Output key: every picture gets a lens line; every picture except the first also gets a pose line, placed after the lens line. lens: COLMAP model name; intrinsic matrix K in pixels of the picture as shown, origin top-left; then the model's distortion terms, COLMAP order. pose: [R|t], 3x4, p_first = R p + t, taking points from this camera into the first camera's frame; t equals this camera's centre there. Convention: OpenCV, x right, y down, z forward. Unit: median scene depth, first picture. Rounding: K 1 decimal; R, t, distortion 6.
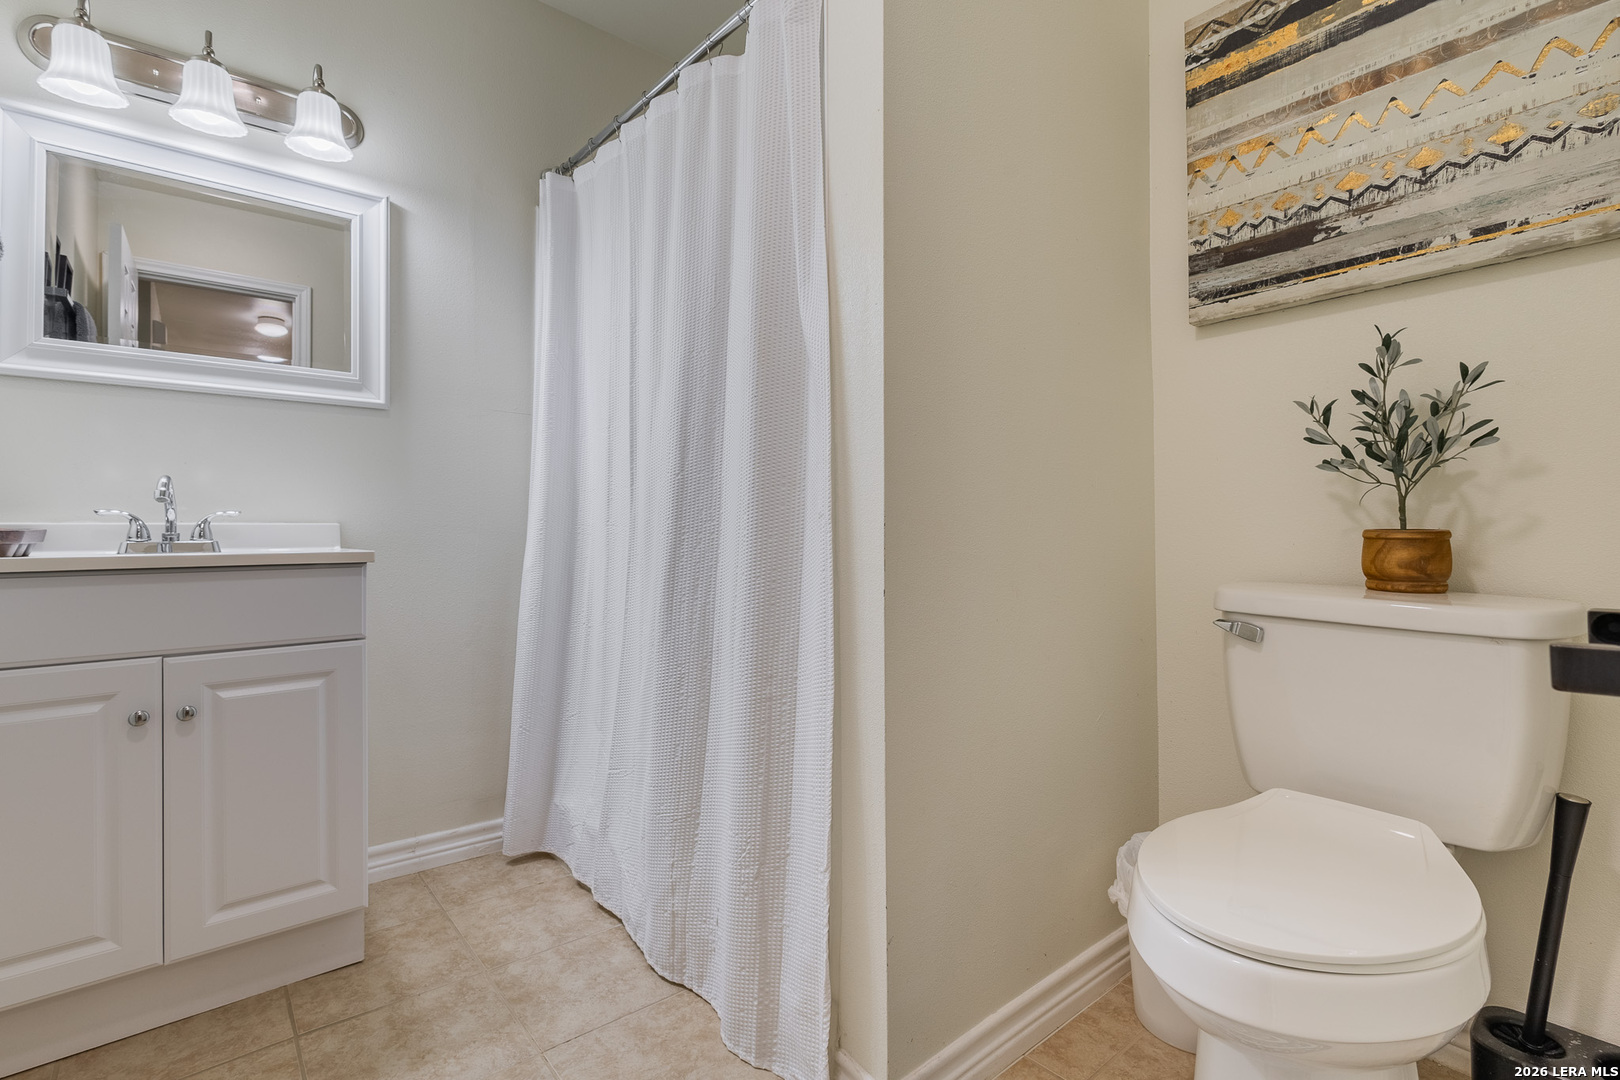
lens RADIAL K [[716.6, 0, 804.9], [0, 716.6, 526.5], [0, 0, 1]] dist [0.014234, -0.008278]
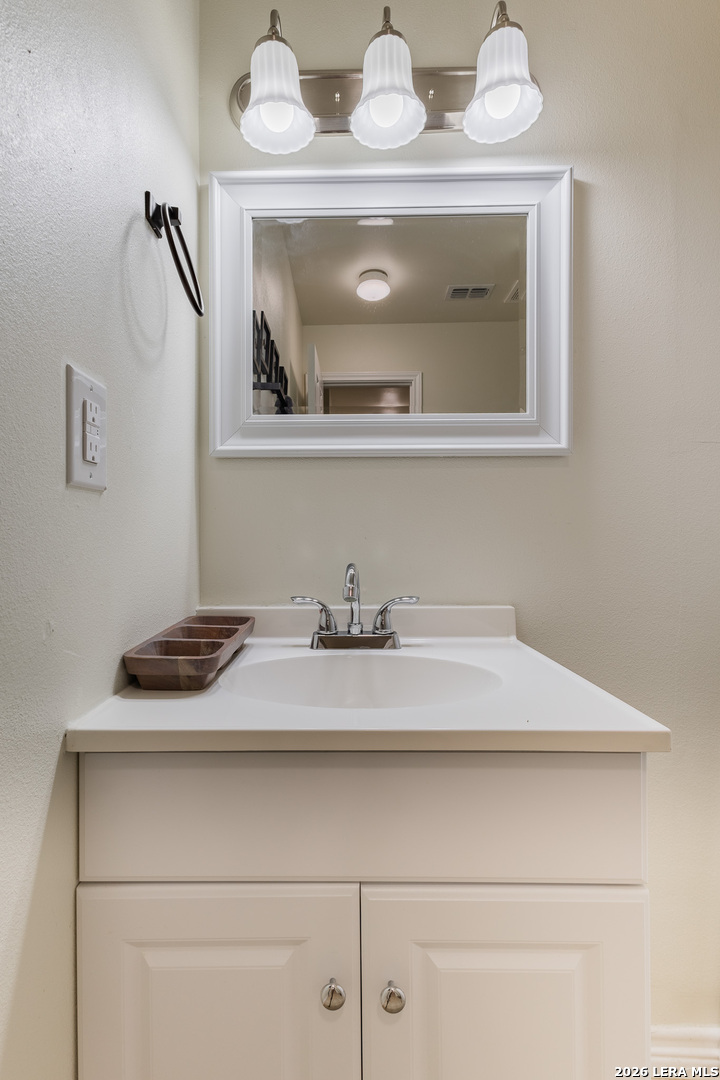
lens RADIAL K [[489.4, 0, 360.0], [0, 489.4, 540.0], [0, 0, 1]] dist [0.004177, 0.000047]
pose [[0.782610, 0.003709, -0.622502, -0.447234], [0.005686, 0.999898, 0.013106, -0.085618], [0.622487, -0.013796, 0.782509, 0.478786]]
